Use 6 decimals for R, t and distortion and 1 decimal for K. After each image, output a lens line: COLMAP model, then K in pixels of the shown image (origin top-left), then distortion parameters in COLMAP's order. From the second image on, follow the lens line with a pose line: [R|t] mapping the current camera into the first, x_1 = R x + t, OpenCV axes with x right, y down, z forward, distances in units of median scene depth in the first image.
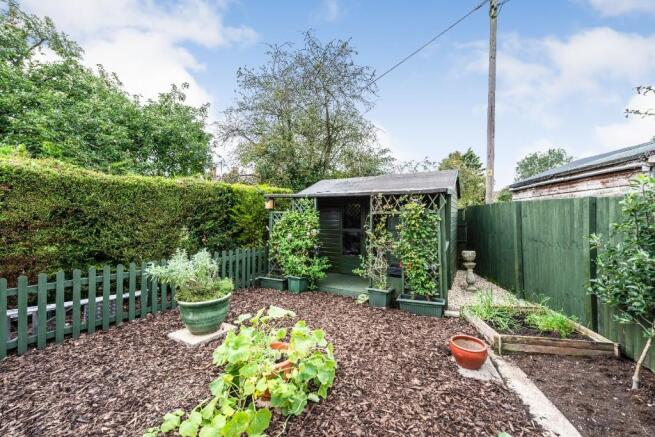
lens RADIAL K [[283.1, 0, 327.2], [0, 283.1, 219.3], [0, 0, 1]] dist [-0.000272, -0.000020]
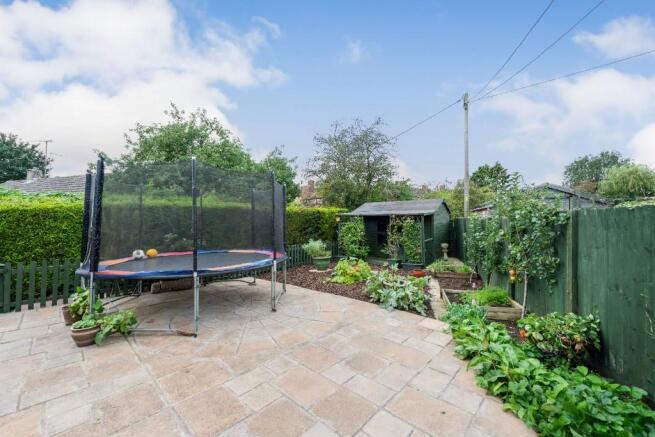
lens RADIAL K [[256.1, 0, 329.6], [0, 256.1, 223.5], [0, 0, 1]] dist [0.002211, 0.000130]
pose [[0.988362, -0.004024, -0.152066, 0.001362], [0.003047, 0.999973, -0.006654, -0.011958], [0.152089, 0.006113, 0.988348, -0.761409]]
